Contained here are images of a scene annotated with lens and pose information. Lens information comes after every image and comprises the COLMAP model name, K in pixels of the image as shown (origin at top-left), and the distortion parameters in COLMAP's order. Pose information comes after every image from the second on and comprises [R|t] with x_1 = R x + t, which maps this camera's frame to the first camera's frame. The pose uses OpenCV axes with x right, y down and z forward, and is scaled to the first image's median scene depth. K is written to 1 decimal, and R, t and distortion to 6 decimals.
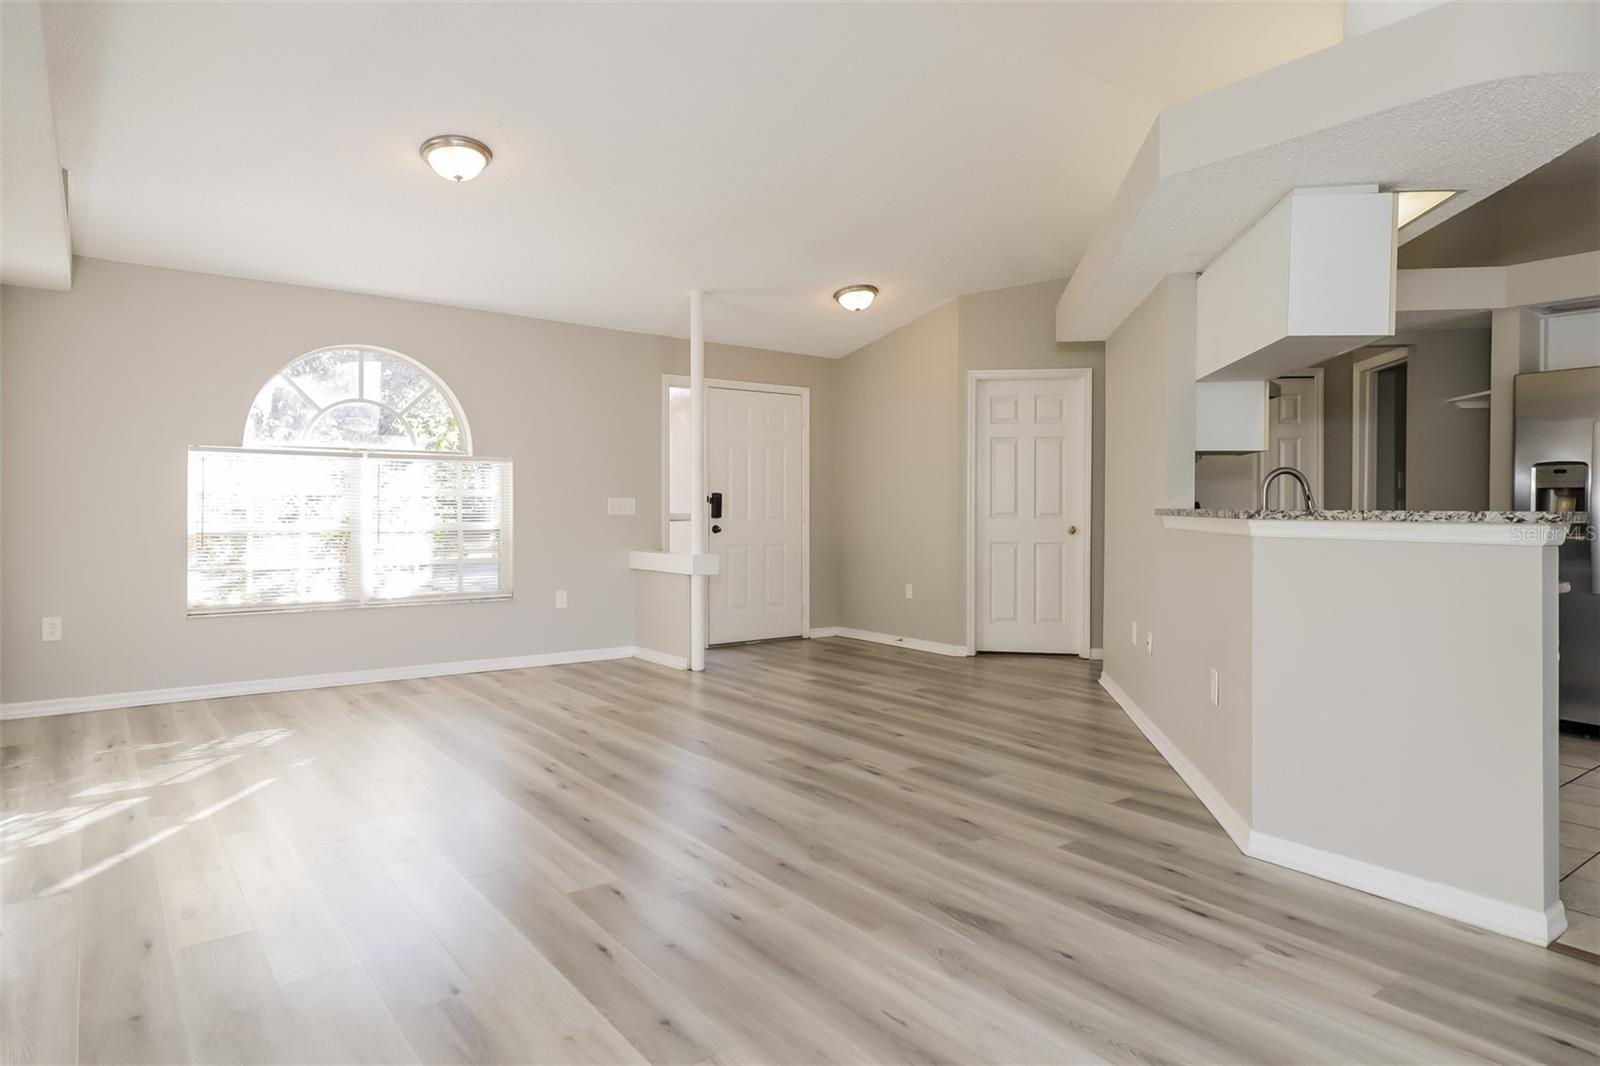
lens RADIAL K [[930.2, 0, 800.0], [0, 930.2, 533.0], [0, 0, 1]] dist [0.034966, 0.000433]
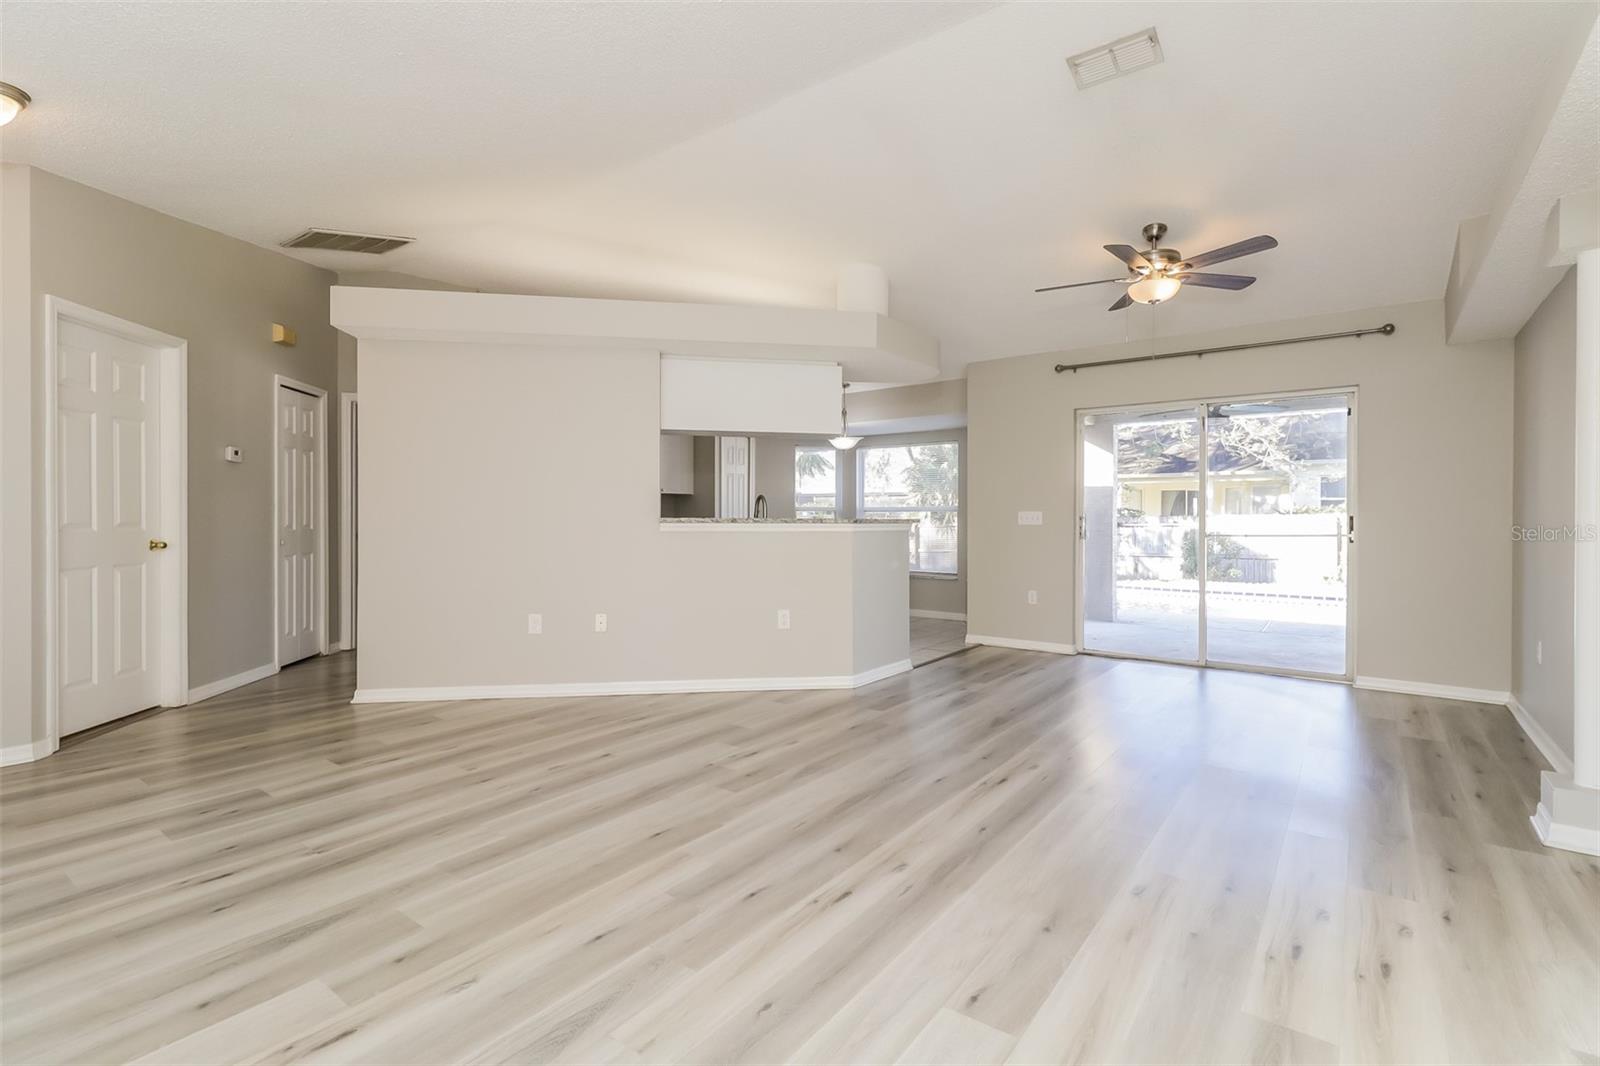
lens RADIAL K [[739.8, 0, 814.4], [0, 739.8, 528.0], [0, 0, 1]] dist [0.031208, -0.005941]
pose [[-0.285488, -0.013473, 0.958287, -0.848519], [0.022209, 0.999540, 0.020669, -0.034058], [-0.958125, 0.027184, -0.285058, 1.255379]]
